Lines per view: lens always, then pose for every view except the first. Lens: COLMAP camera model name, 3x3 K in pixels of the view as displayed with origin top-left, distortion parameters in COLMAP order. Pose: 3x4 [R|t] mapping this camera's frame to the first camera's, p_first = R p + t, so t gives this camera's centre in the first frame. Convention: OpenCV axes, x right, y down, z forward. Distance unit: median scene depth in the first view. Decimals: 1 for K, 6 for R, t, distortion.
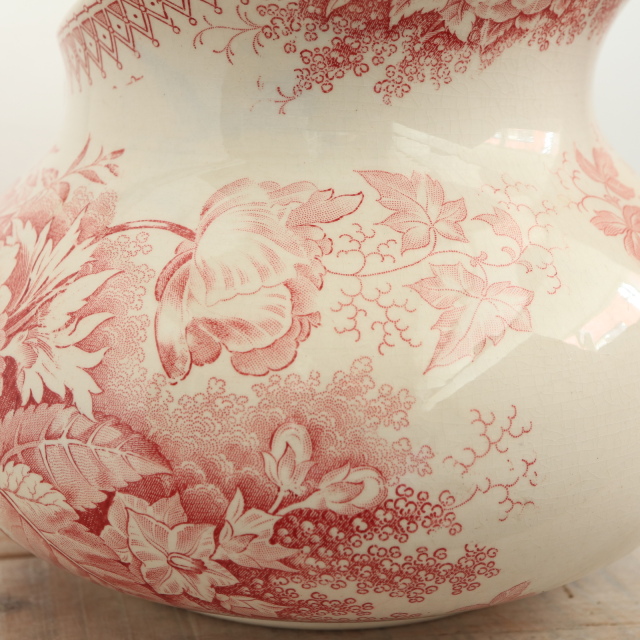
lens RADIAL K [[1201.7, 0, 320.0], [0, 1201.7, 320.0], [0, 0, 1]] dist [0.024012, -0.120482]
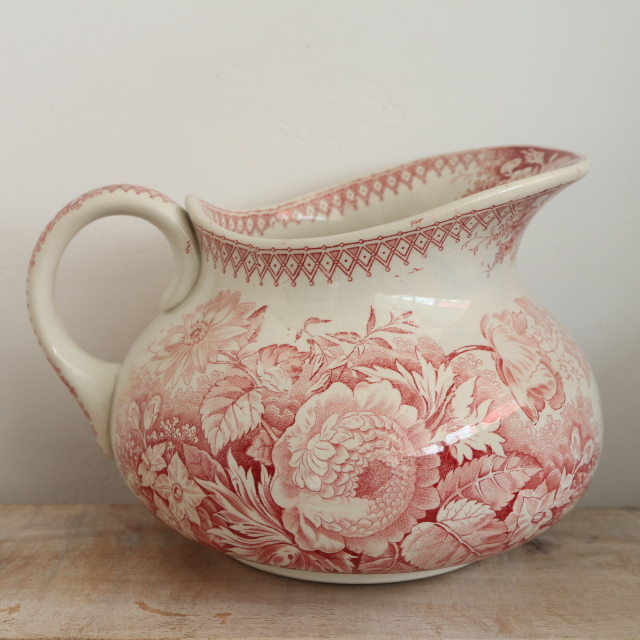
lens RADIAL K [[1201.7, 0, 320.0], [0, 1201.7, 320.0], [0, 0, 1]] dist [0.024012, -0.120482]
pose [[0.552624, -0.178724, 0.814042, -1.810125], [0.205597, 0.975785, 0.074662, -0.317213], [-0.807673, 0.126104, 0.575987, 0.147144]]
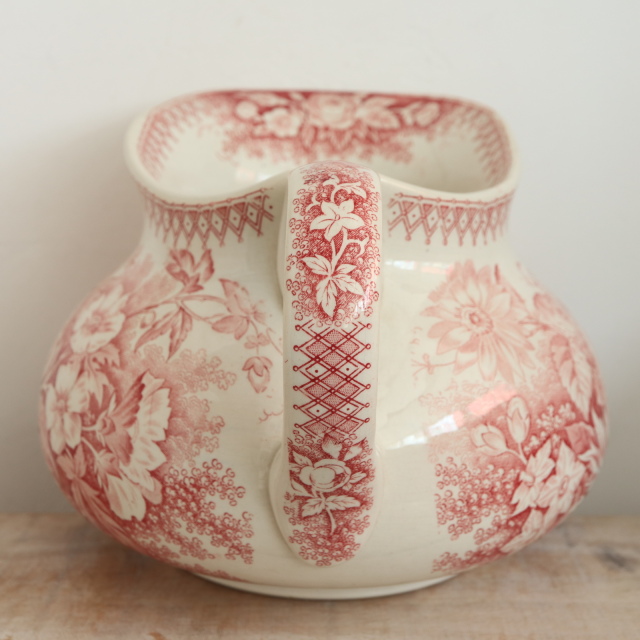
lens RADIAL K [[1201.7, 0, 320.0], [0, 1201.7, 320.0], [0, 0, 1]] dist [0.024012, -0.120482]
pose [[-0.810104, -0.138970, 0.569577, -1.072843], [0.138196, 0.898864, 0.415867, -0.893954], [-0.569766, 0.415610, -0.708968, 2.725452]]
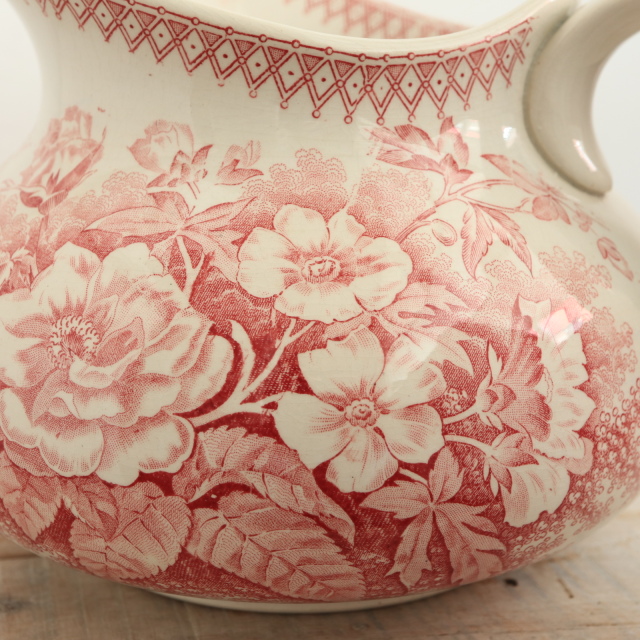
lens RADIAL K [[1201.7, 0, 320.0], [0, 1201.7, 320.0], [0, 0, 1]] dist [0.024012, -0.120482]
pose [[-0.873961, 0.116991, -0.471705, 0.386422], [-0.127287, 0.881611, 0.454489, -0.685098], [0.469031, 0.457248, -0.755602, 2.522916]]
